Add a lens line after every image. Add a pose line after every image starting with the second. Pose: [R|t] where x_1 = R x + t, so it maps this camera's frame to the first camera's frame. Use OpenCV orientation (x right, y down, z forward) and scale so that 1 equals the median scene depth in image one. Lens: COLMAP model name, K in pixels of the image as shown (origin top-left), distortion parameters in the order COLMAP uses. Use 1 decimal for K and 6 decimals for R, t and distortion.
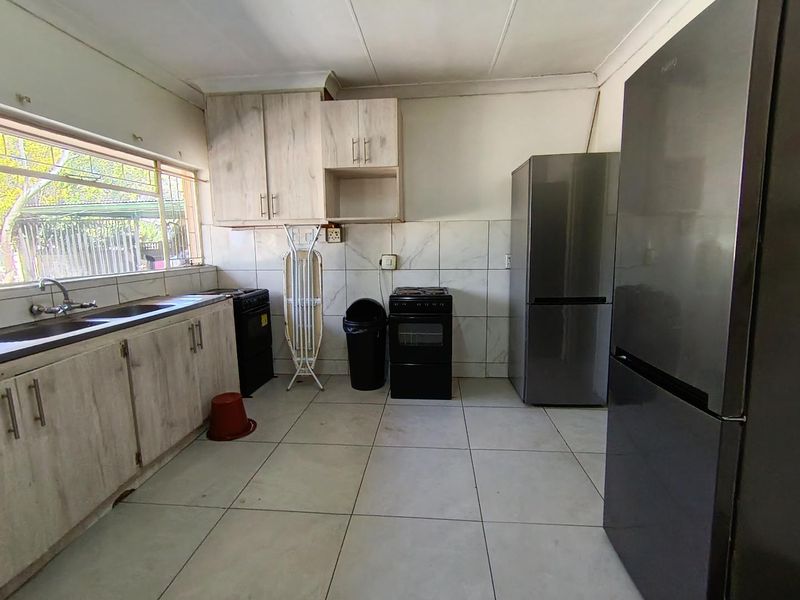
lens RADIAL K [[373.1, 0, 397.7], [0, 373.1, 295.0], [0, 0, 1]] dist [0.002523, -0.000595]
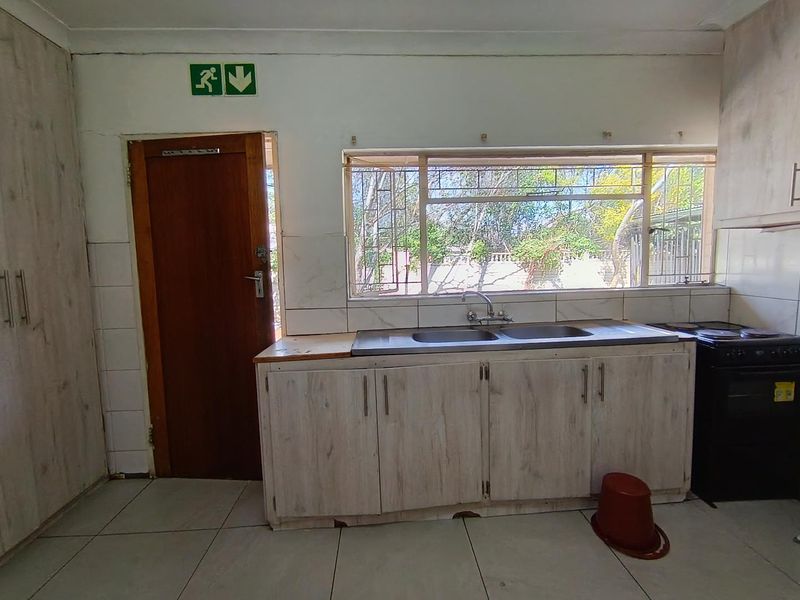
lens RADIAL K [[373.1, 0, 397.7], [0, 373.1, 295.0], [0, 0, 1]] dist [0.002523, -0.000595]
pose [[0.150763, 0.102794, -0.983211, 0.116324], [-0.110814, 0.990068, 0.086519, -0.079580], [0.982339, 0.095910, 0.160657, 0.443691]]
